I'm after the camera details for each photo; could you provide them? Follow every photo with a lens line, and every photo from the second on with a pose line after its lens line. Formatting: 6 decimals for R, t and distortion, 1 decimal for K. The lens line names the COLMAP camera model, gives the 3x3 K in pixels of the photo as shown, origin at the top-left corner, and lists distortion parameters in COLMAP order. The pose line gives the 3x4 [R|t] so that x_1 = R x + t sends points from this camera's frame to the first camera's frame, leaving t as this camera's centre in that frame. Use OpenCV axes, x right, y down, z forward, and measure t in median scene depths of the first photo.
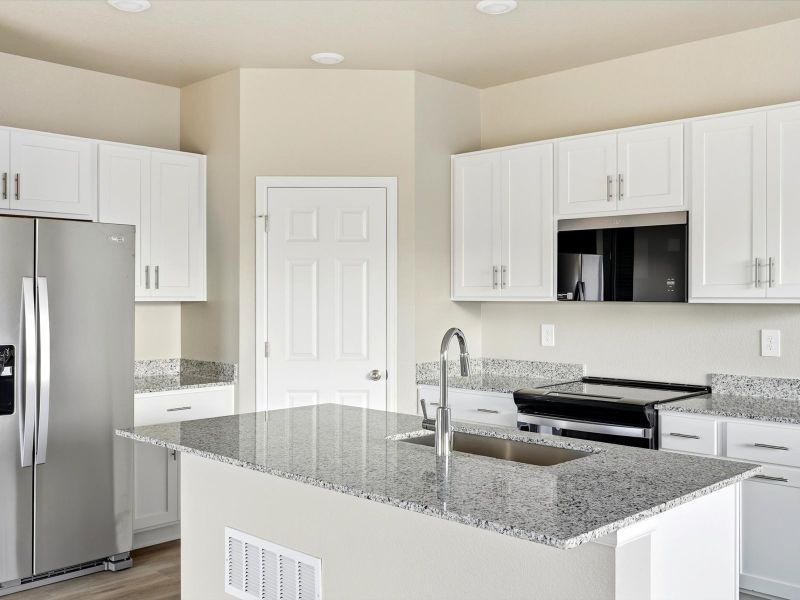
lens RADIAL K [[818.3, 0, 400.0], [0, 818.3, 300.0], [0, 0, 1]] dist [0.011083, 0.003639]
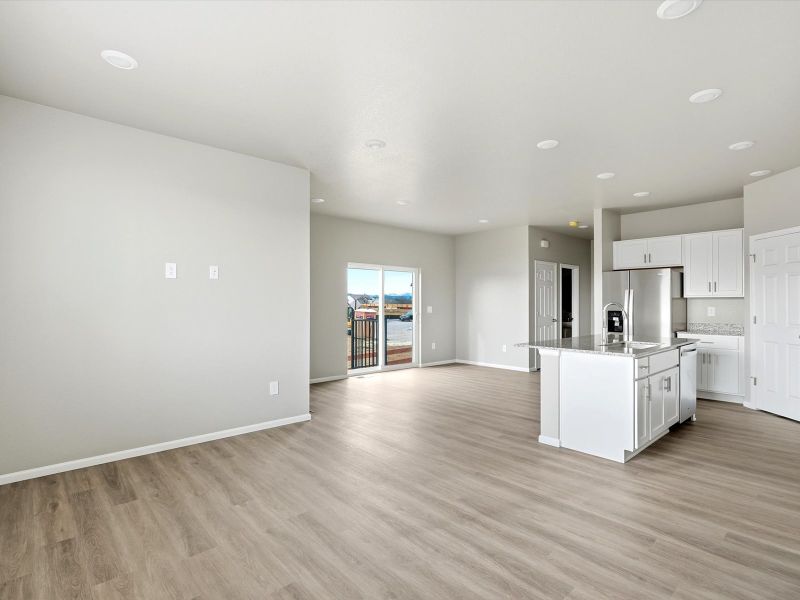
lens RADIAL K [[409.2, 0, 401.3], [0, 409.2, 299.2], [0, 0, 1]] dist [-0.001196, 0.000356]
pose [[-0.053341, -0.010867, -0.998517, 1.136593], [-0.006385, 0.999924, -0.010541, 0.031864], [0.998556, 0.005813, -0.053406, 0.222045]]
